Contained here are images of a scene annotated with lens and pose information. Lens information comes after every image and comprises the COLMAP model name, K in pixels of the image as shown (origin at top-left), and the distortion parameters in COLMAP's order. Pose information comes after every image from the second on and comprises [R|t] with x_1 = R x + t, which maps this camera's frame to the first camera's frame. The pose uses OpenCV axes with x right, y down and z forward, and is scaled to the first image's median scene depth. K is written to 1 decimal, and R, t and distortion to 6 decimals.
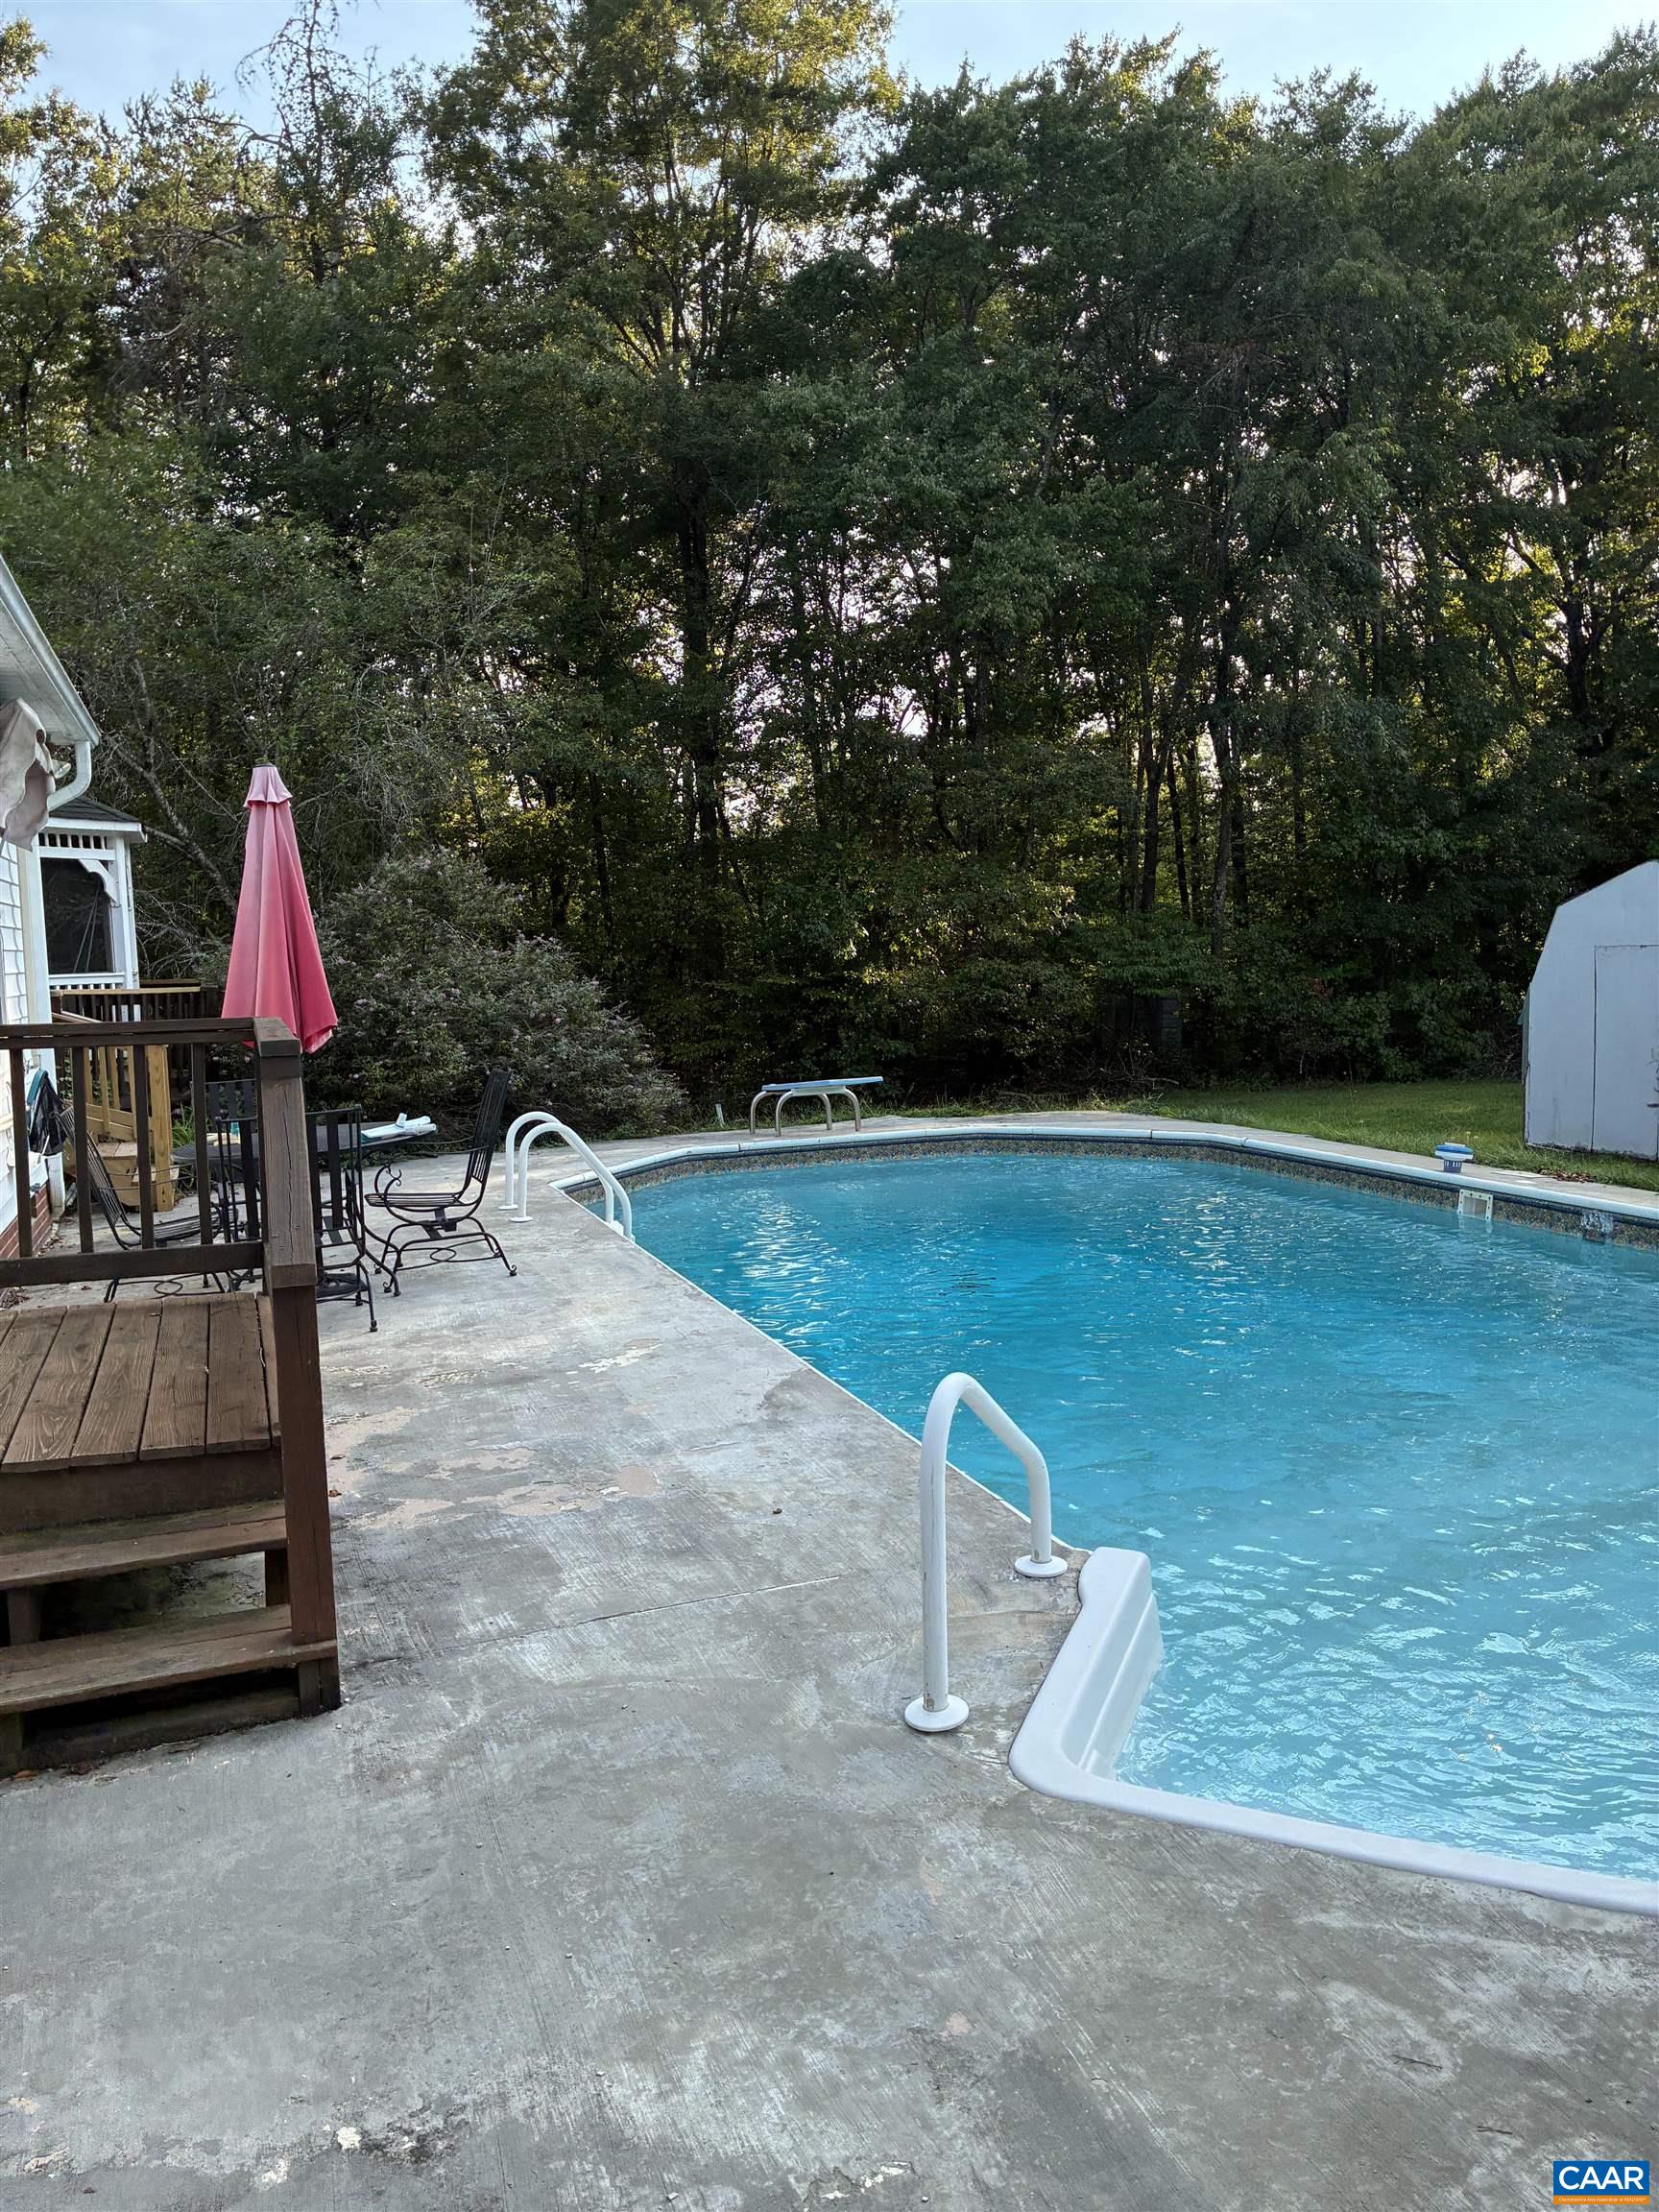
lens RADIAL K [[1678.8, 0, 833.3], [0, 1678.8, 1081.5], [0, 0, 1]] dist [0.029888, -0.052187]
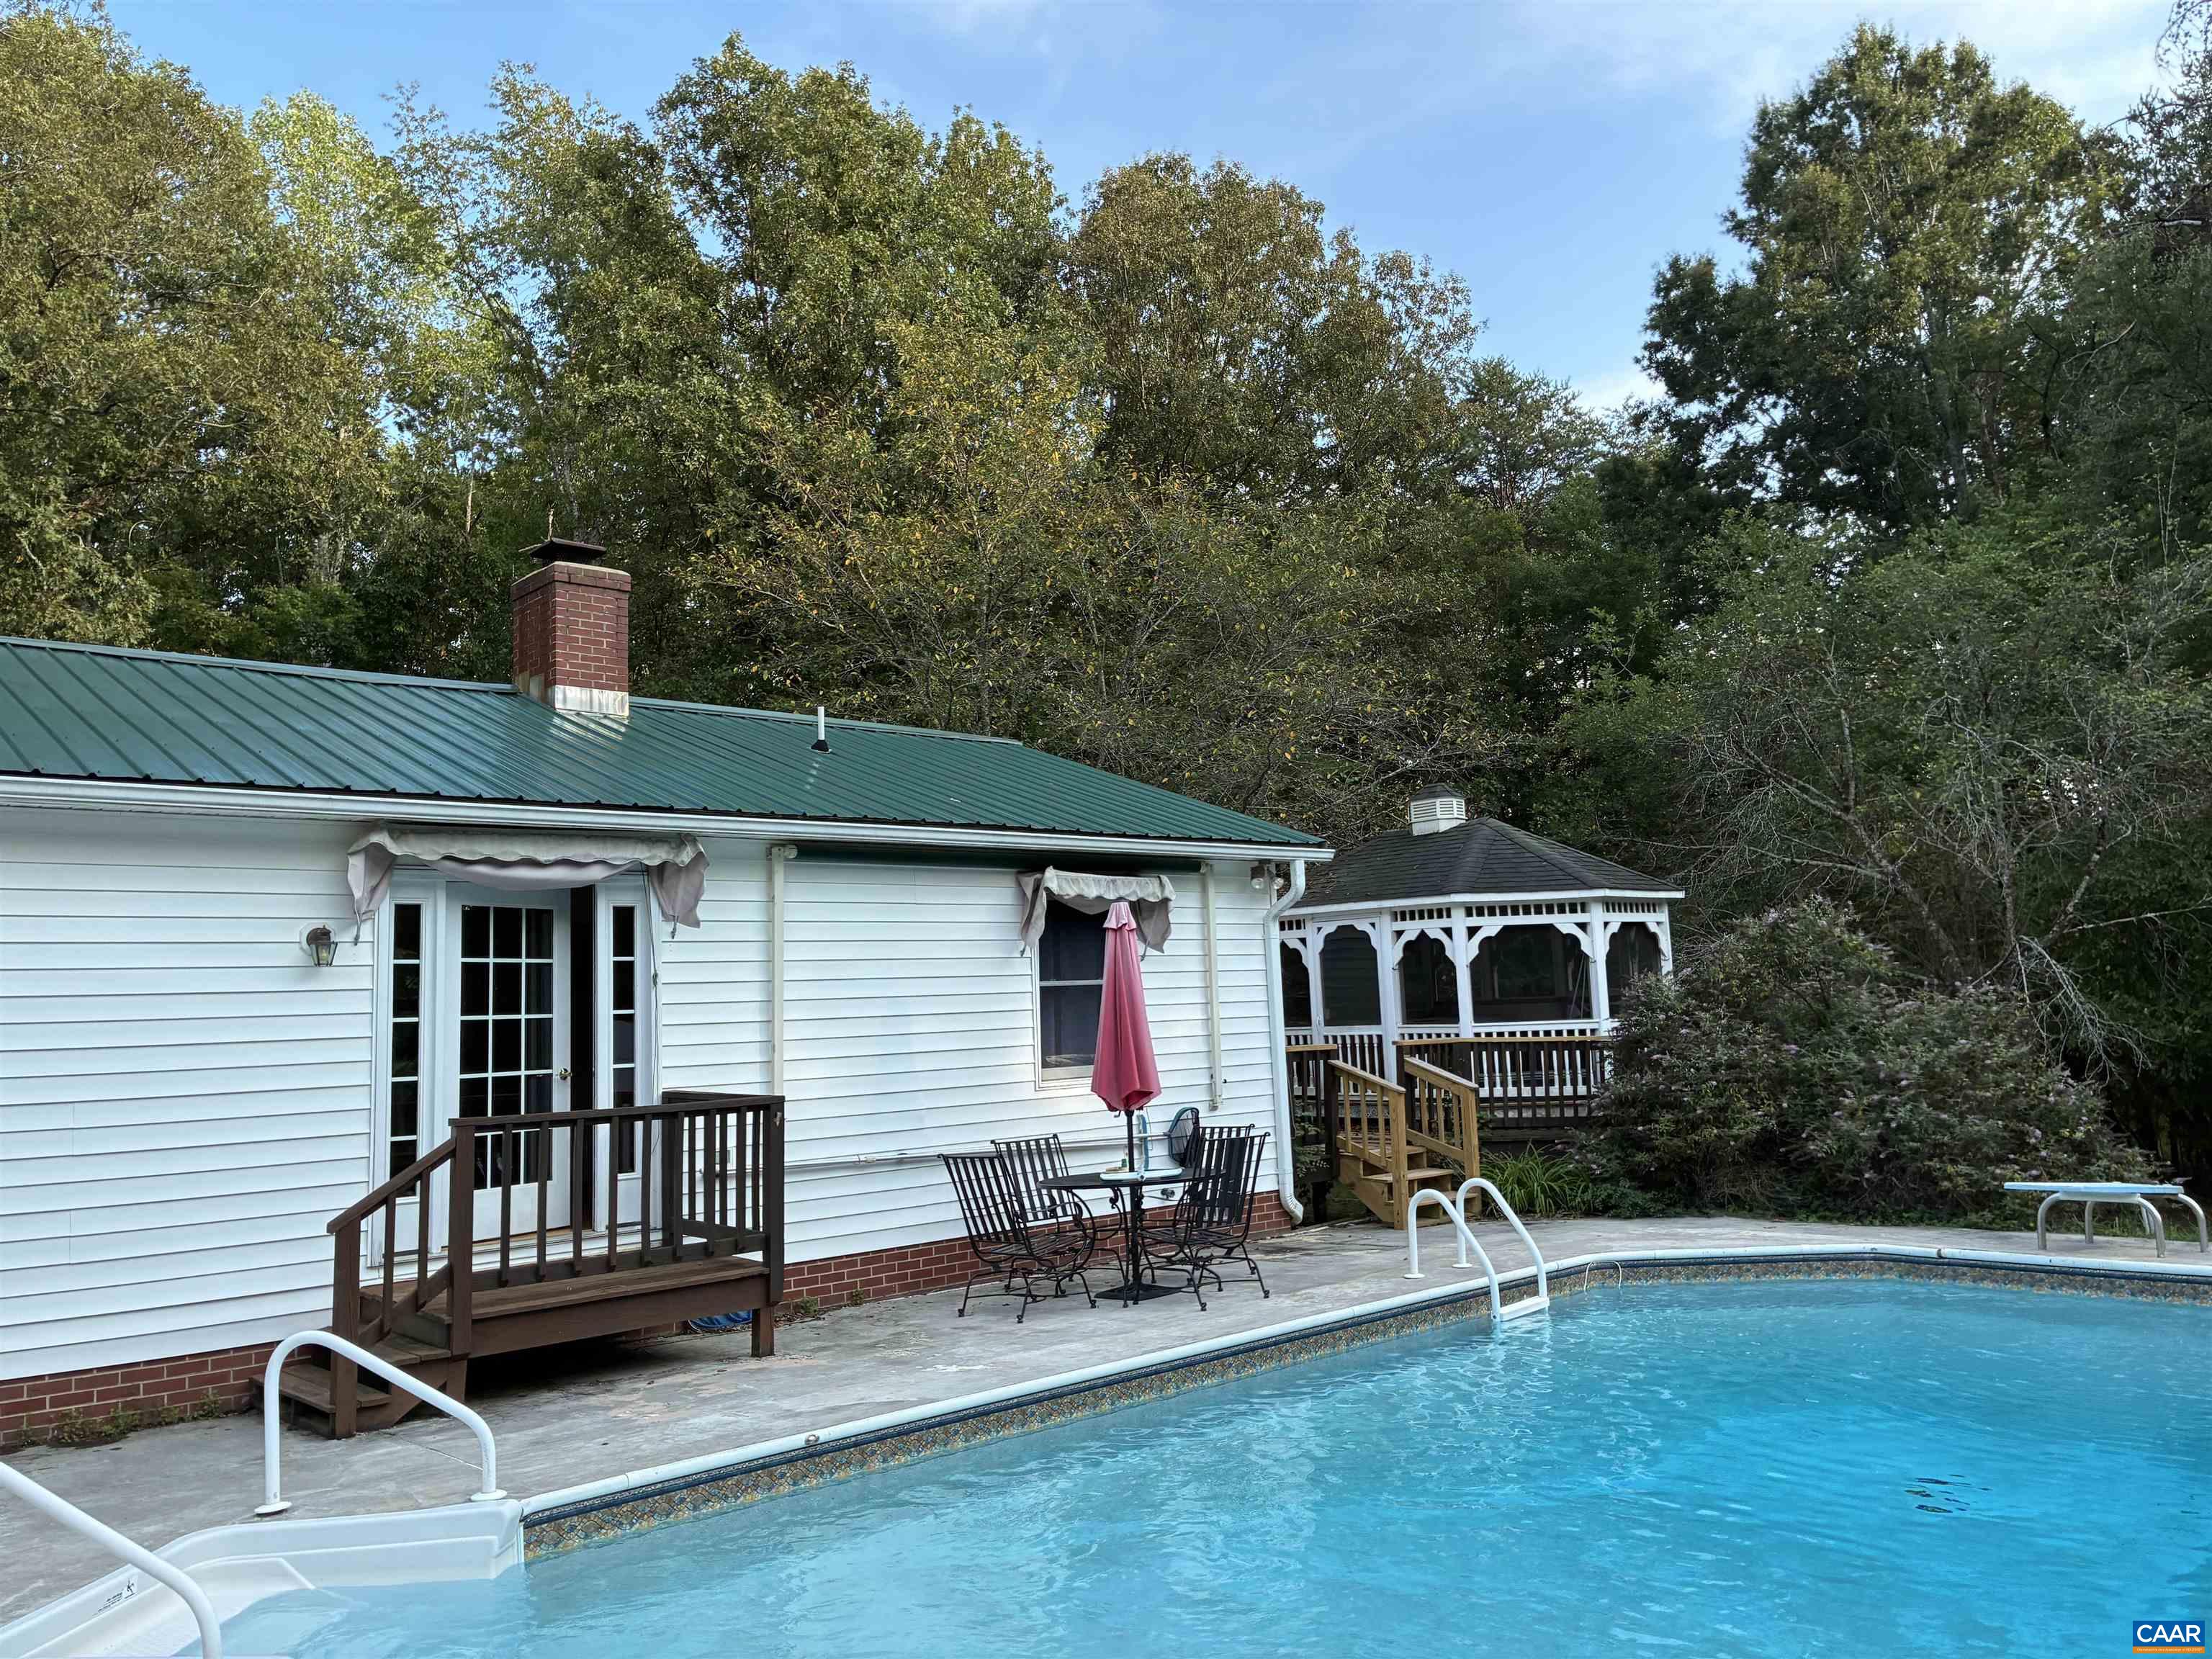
lens RADIAL K [[1678.8, 0, 1106.0], [0, 1678.8, 829.5], [0, 0, 1]] dist [0.029888, -0.052187]
pose [[0.413241, -0.082842, -0.906846, 0.517065], [-0.064311, 0.990712, -0.119809, -0.039725], [0.908348, 0.107831, 0.404075, 0.258615]]
